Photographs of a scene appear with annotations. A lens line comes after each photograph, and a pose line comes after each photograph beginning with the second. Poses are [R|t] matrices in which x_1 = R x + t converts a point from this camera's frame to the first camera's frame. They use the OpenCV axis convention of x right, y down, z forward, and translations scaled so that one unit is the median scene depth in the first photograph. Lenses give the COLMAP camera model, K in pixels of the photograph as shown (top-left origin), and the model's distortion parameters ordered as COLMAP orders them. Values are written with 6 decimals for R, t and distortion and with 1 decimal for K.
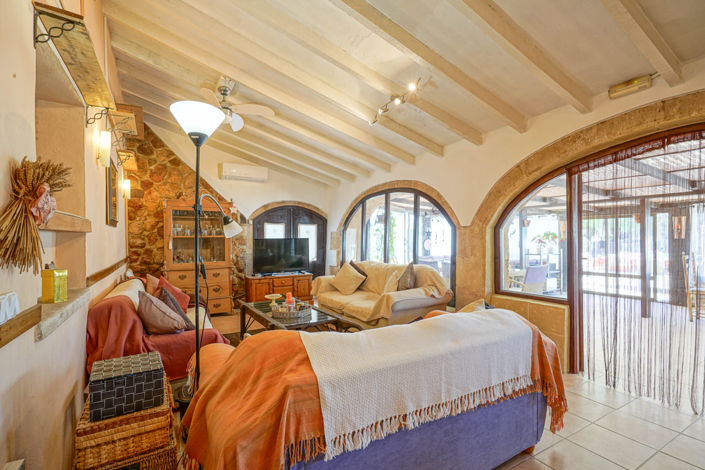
lens RADIAL K [[326.3, 0, 351.6], [0, 326.3, 238.8], [0, 0, 1]] dist [0.000322, -0.000223]
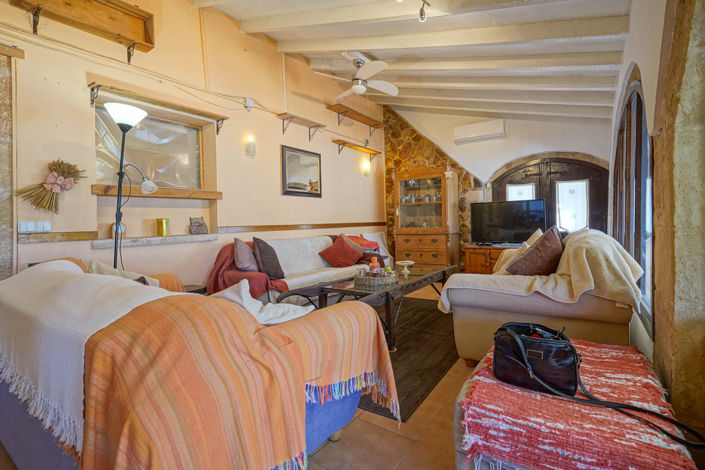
lens RADIAL K [[326.3, 0, 376.4], [0, 326.3, 211.7], [0, 0, 1]] dist [0.000322, -0.000223]
pose [[0.456067, -0.031172, -0.889399, 0.373148], [0.020530, 0.999489, -0.024503, 0.039439], [0.889709, -0.007084, 0.456474, 0.355483]]
